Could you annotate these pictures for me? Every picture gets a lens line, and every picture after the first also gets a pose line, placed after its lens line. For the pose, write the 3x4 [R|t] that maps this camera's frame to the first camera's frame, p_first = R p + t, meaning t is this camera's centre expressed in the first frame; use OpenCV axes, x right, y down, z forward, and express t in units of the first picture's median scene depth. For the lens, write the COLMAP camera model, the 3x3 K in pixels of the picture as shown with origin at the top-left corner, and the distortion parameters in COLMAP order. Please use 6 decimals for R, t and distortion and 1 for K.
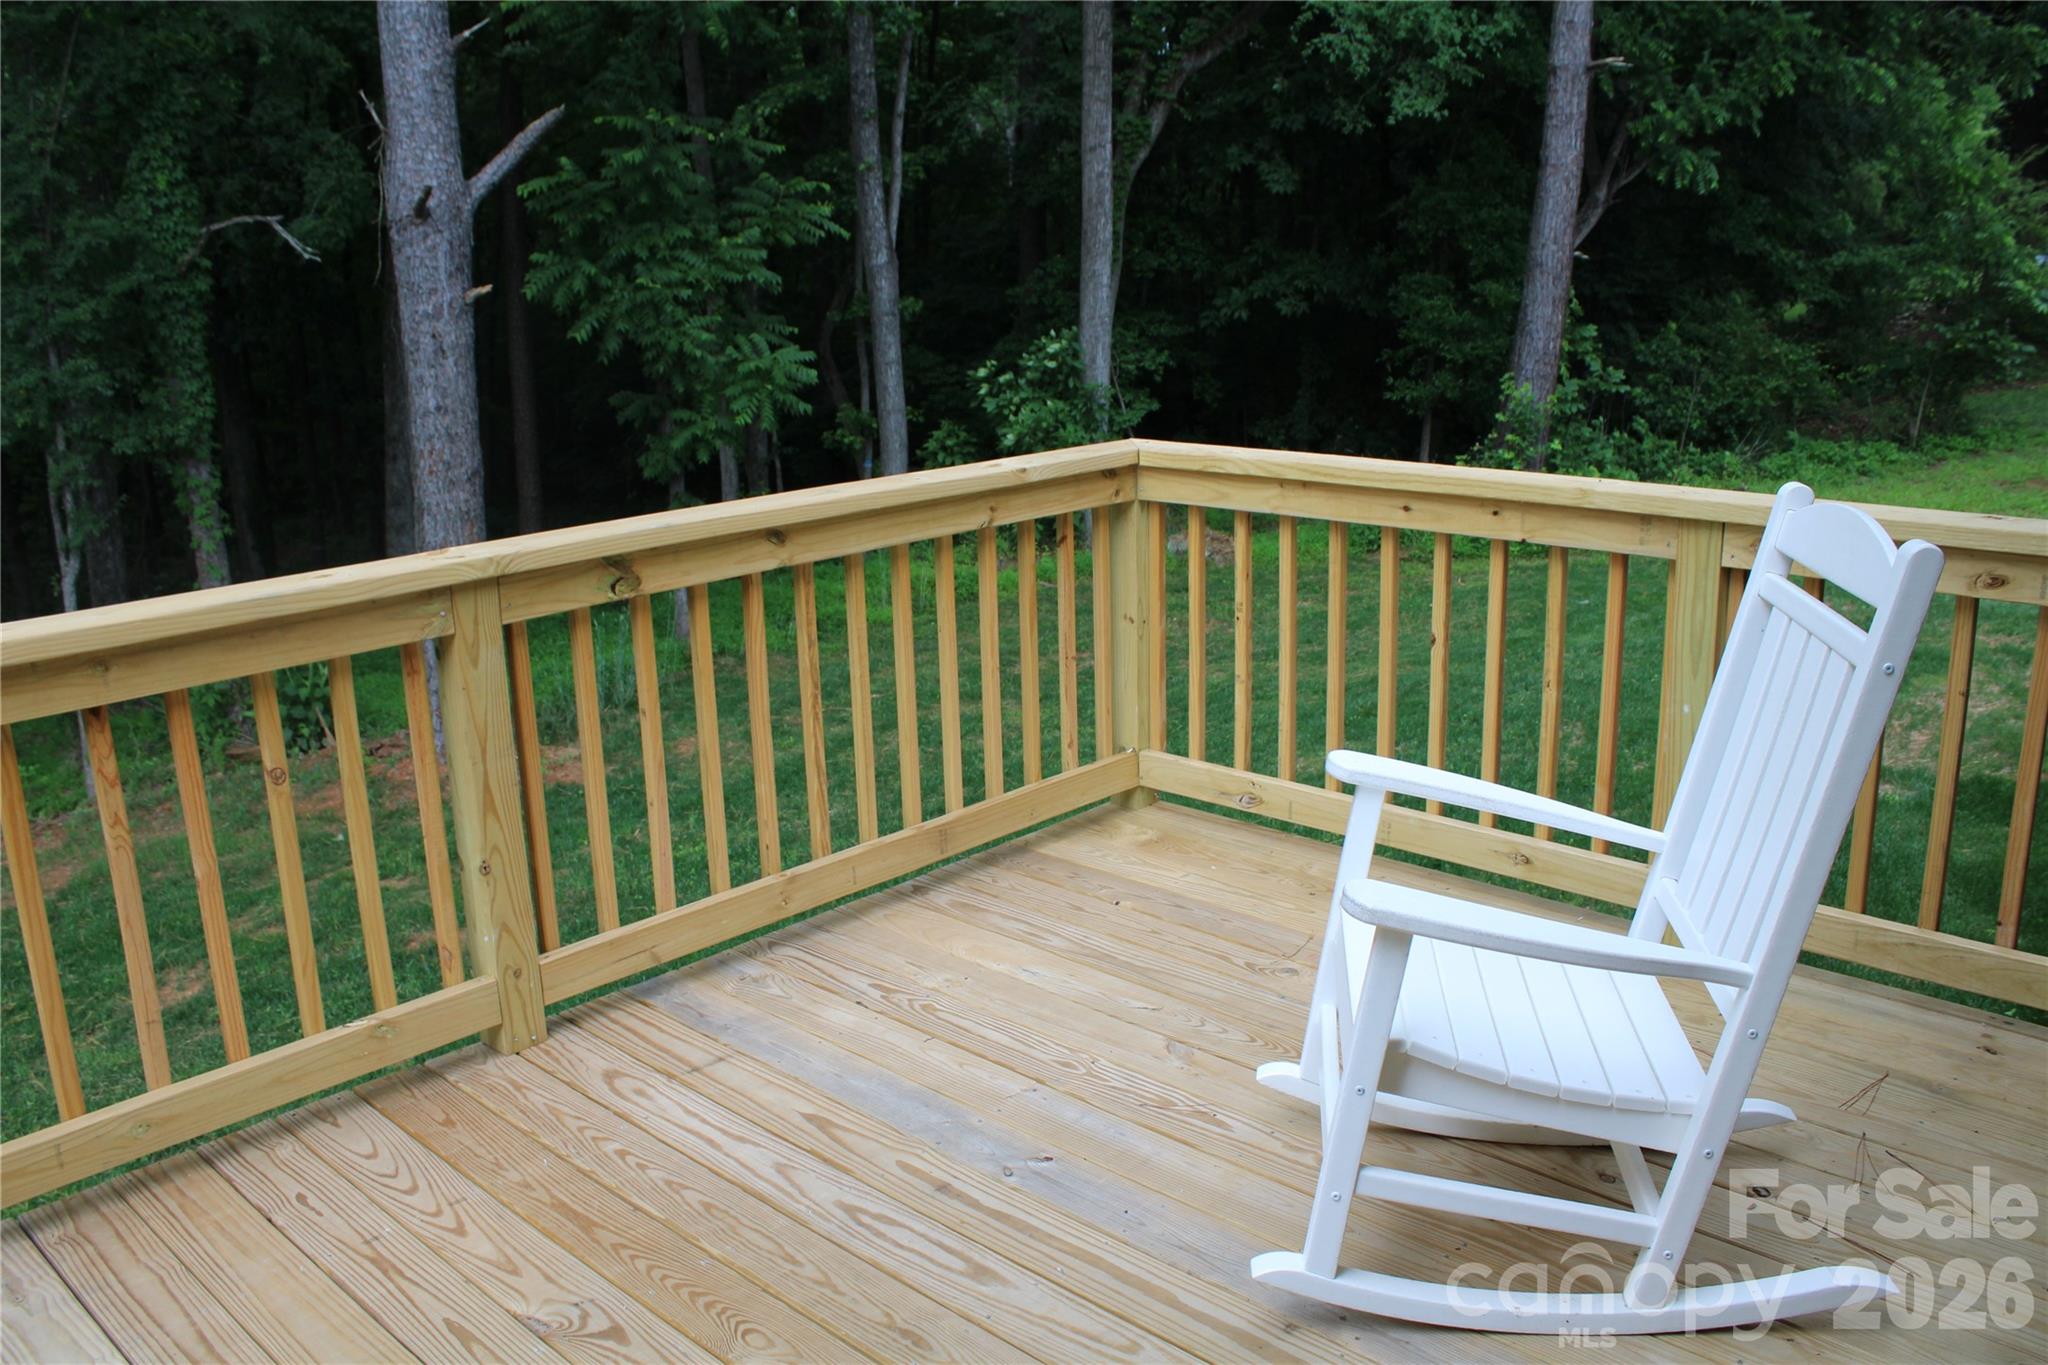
lens RADIAL K [[1673.3, 0, 1024.0], [0, 1673.3, 682.5], [0, 0, 1]] dist [-0.177708, 0.146409]
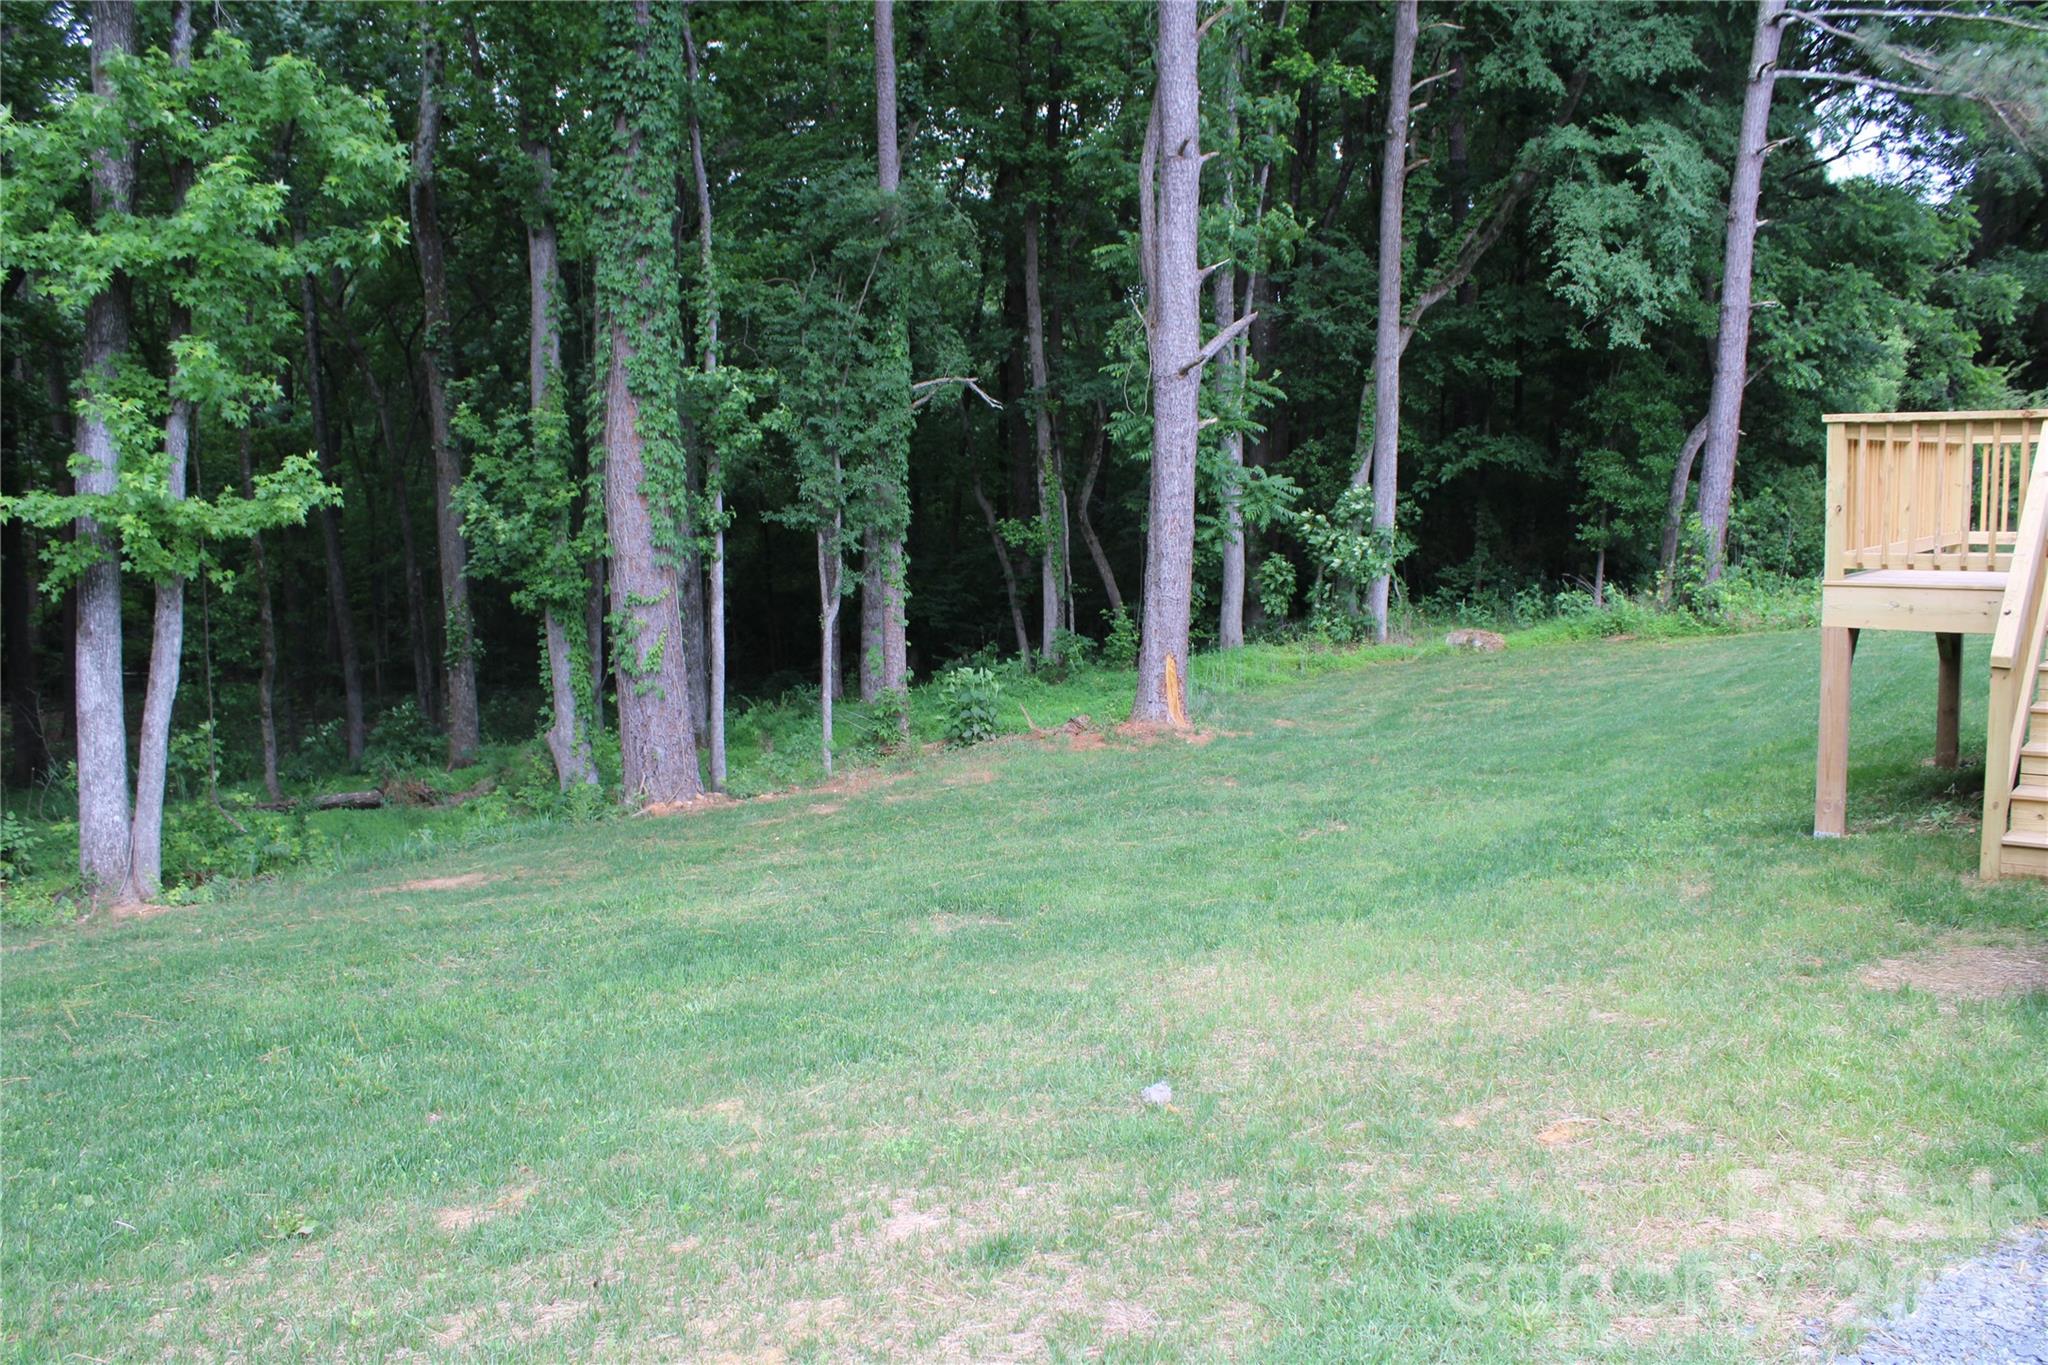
lens RADIAL K [[1673.3, 0, 1024.0], [0, 1673.3, 682.5], [0, 0, 1]] dist [-0.177708, 0.146409]
pose [[0.999700, 0.003702, 0.024207, -0.294871], [-0.000791, 0.992877, -0.119145, 0.119670], [-0.024476, 0.119090, 0.992582, -0.365147]]
